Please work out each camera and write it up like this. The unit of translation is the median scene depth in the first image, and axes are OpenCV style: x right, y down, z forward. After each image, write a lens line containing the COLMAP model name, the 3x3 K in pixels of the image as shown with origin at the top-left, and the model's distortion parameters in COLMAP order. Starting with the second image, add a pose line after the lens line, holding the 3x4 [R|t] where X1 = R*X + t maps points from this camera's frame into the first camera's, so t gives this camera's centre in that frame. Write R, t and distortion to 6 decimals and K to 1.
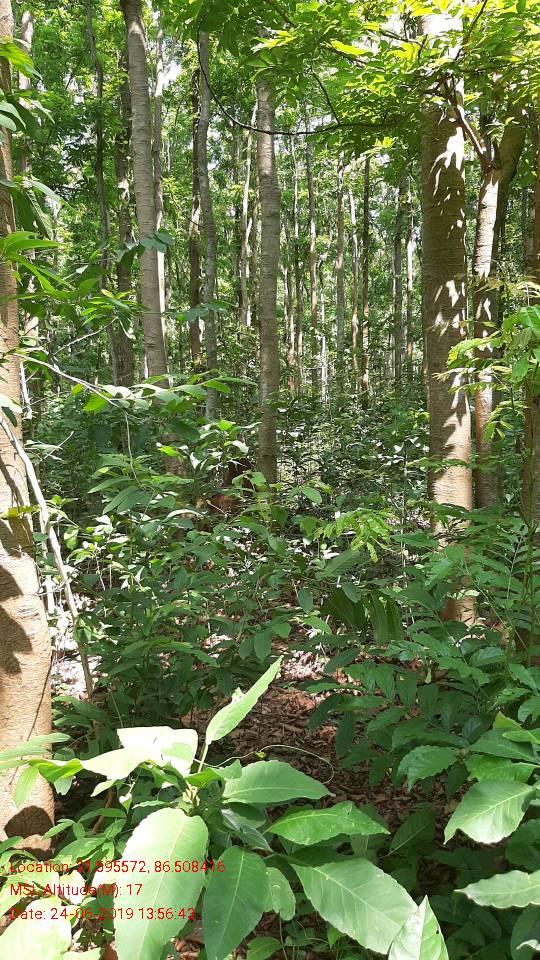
lens RADIAL K [[757.8, 0, 275.0], [0, 757.8, 477.9], [0, 0, 1]] dist [0.093800, -0.187210]
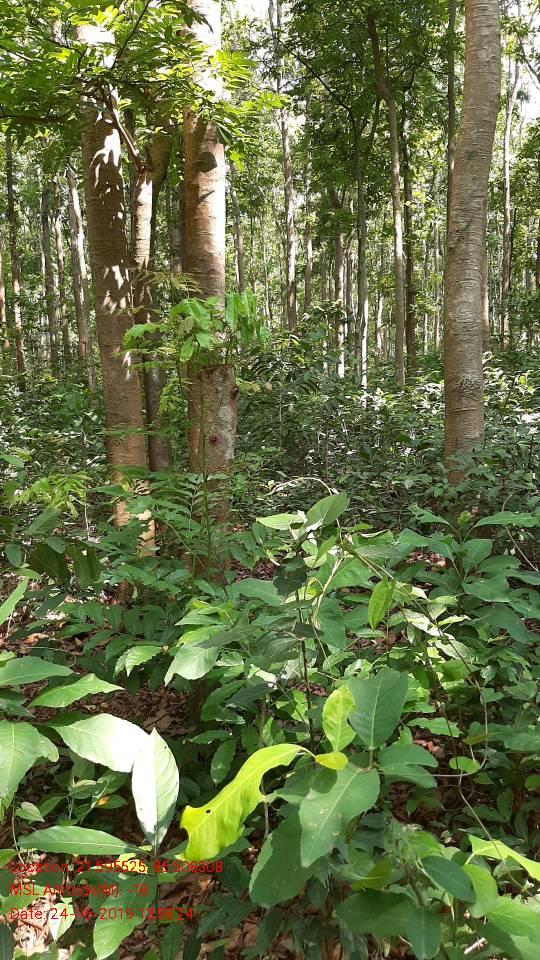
lens RADIAL K [[757.8, 0, 275.0], [0, 757.8, 477.9], [0, 0, 1]] dist [0.093800, -0.187210]
pose [[0.904311, -0.058424, 0.422858, -0.046958], [0.049380, 0.998257, 0.032322, 0.017499], [-0.424009, -0.008349, 0.905619, -0.098077]]
